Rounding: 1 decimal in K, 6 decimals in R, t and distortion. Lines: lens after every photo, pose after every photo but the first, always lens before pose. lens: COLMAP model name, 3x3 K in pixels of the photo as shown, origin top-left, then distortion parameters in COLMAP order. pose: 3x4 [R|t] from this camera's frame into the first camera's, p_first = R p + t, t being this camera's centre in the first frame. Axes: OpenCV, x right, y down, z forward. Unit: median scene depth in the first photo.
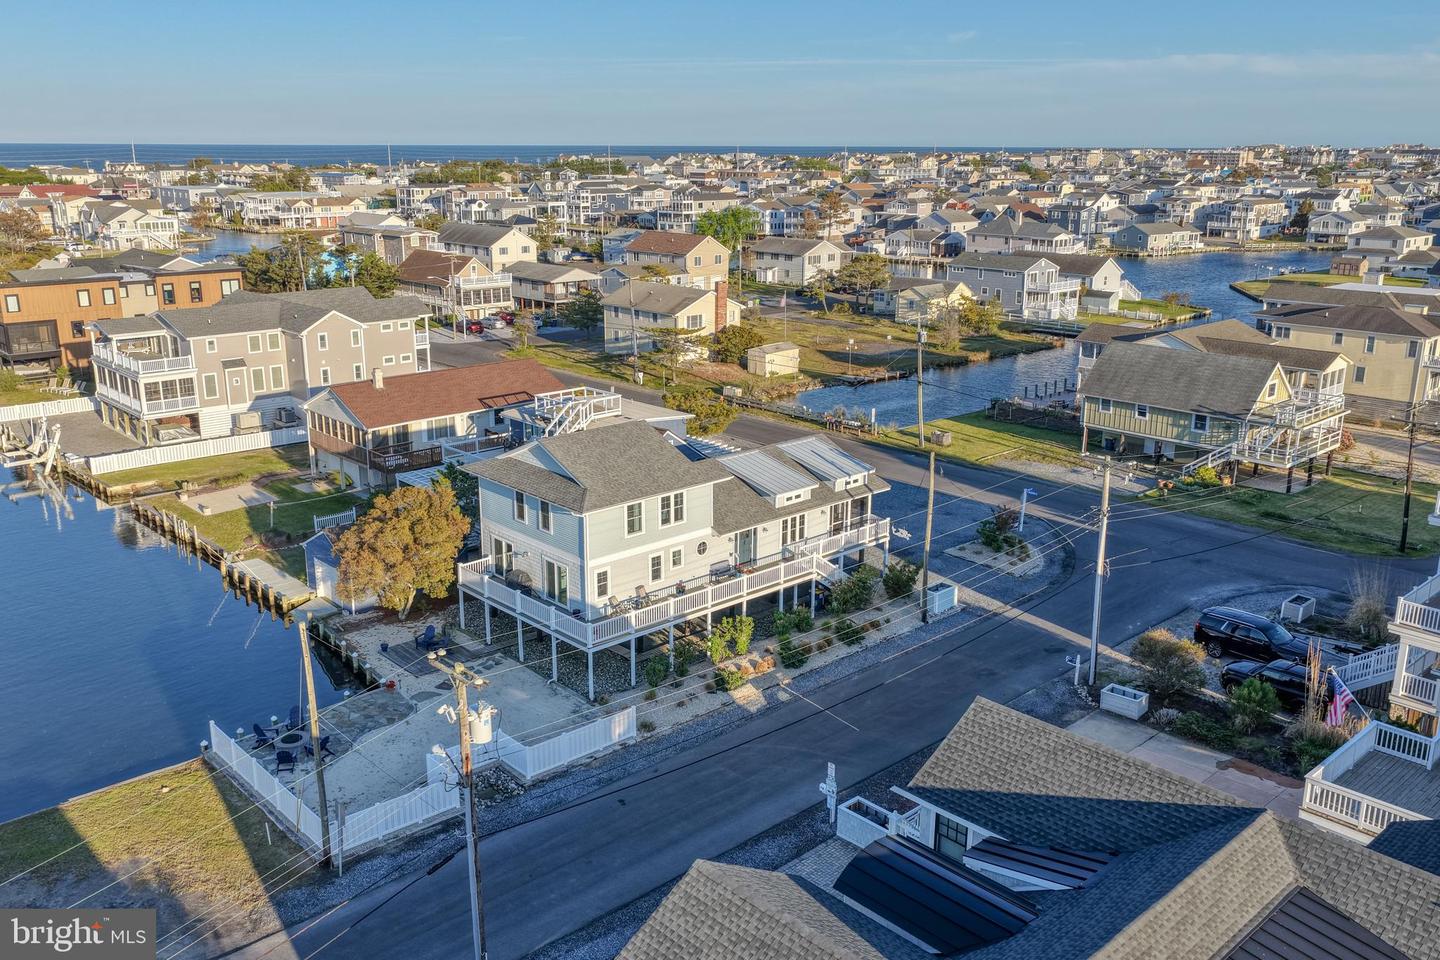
lens RADIAL K [[1207.9, 0, 720.0], [0, 1207.9, 480.0], [0, 0, 1]] dist [-0.006654, 0.024201]
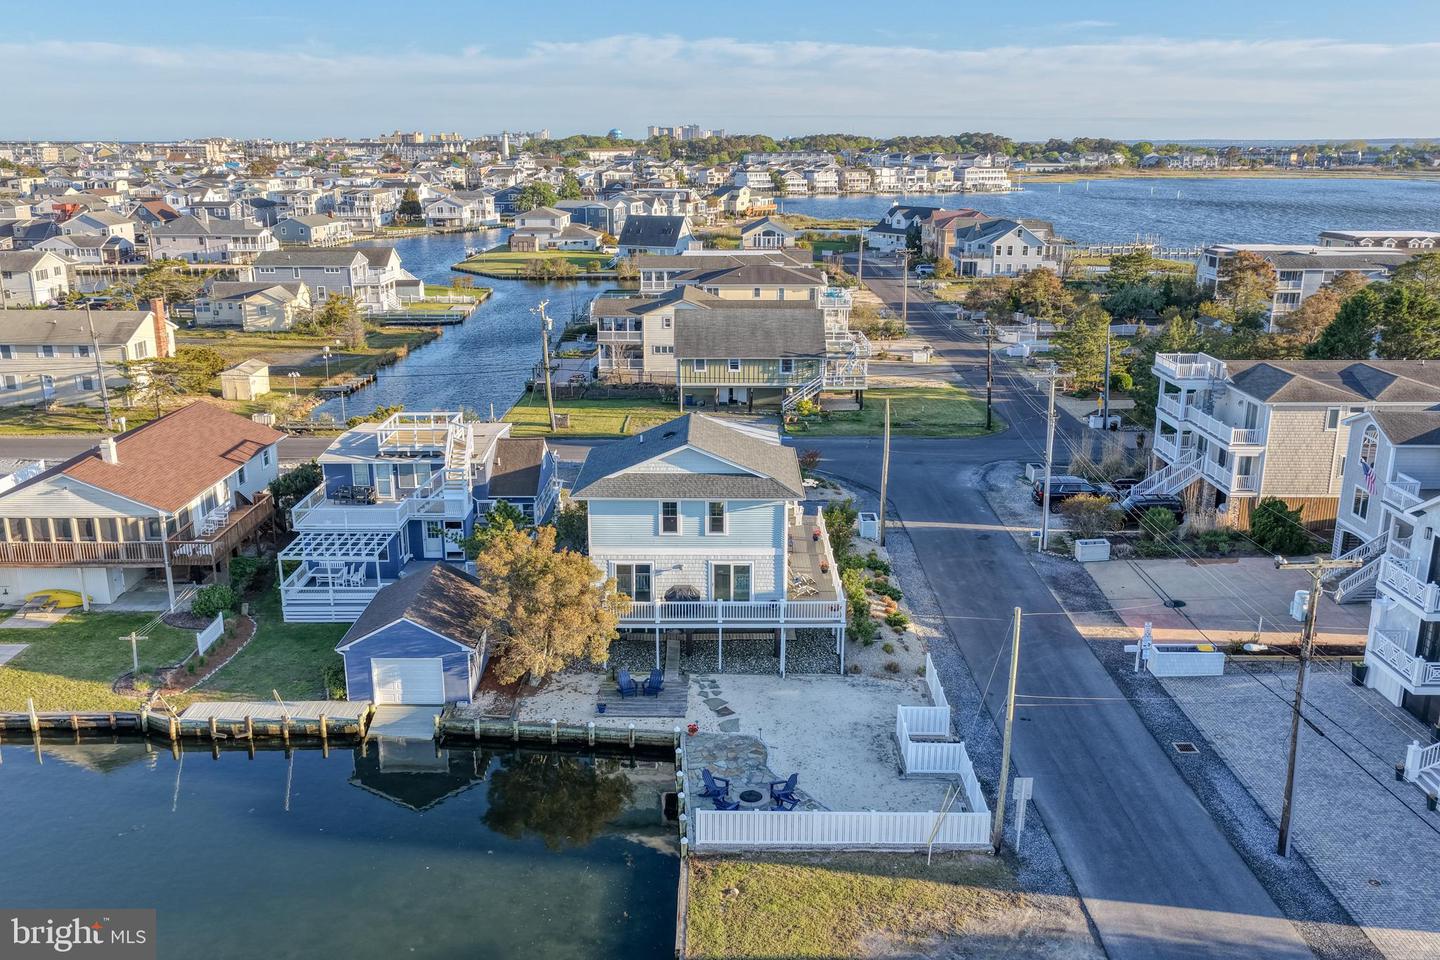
lens RADIAL K [[1222.8, 0, 720.0], [0, 1222.8, 480.0], [0, 0, 1]] dist [-0.010372, 0.033993]
pose [[0.680830, -0.199542, 0.704736, -0.463072], [0.198185, 0.976470, 0.085020, -0.046447], [-0.705119, 0.081784, 0.704357, 0.171935]]
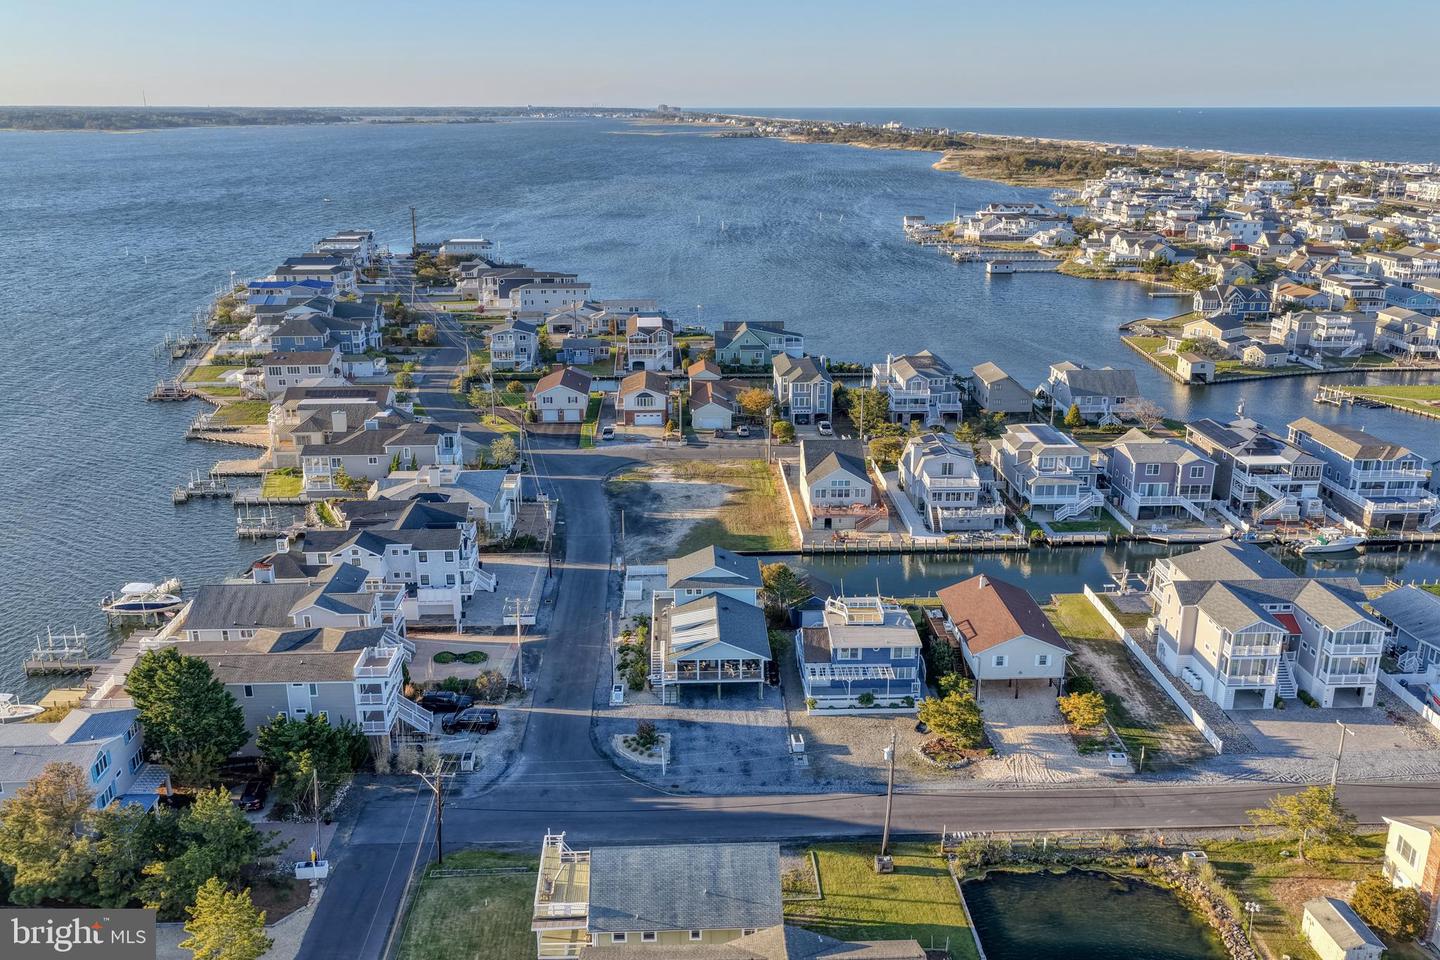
lens RADIAL K [[1207.9, 0, 720.0], [0, 1207.9, 480.0], [0, 0, 1]] dist [-0.006654, 0.024201]
pose [[-0.650296, 0.223705, -0.725997, 0.898760], [-0.205144, 0.868446, 0.451352, -0.710619], [0.731458, 0.442446, -0.518855, 1.256444]]
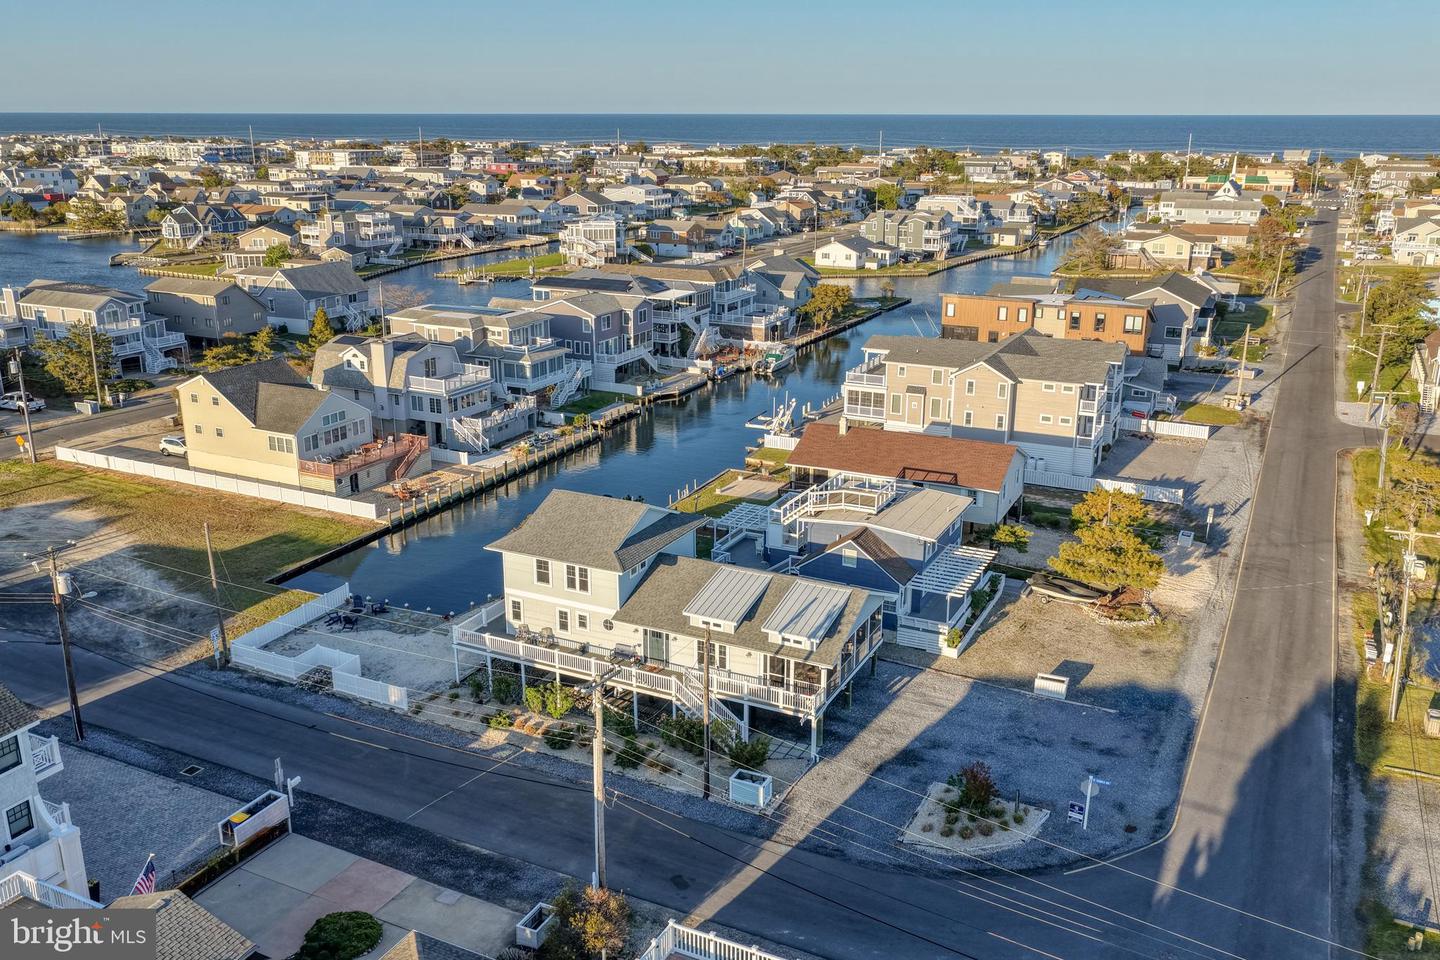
lens RADIAL K [[1196.9, 0, 720.0], [0, 1196.9, 480.0], [0, 0, 1]] dist [-0.006186, 0.022905]
pose [[0.356700, 0.272629, -0.893554, 0.578452], [-0.251207, 0.949235, 0.189338, -0.181995], [0.899811, 0.156930, 0.407079, 0.364759]]
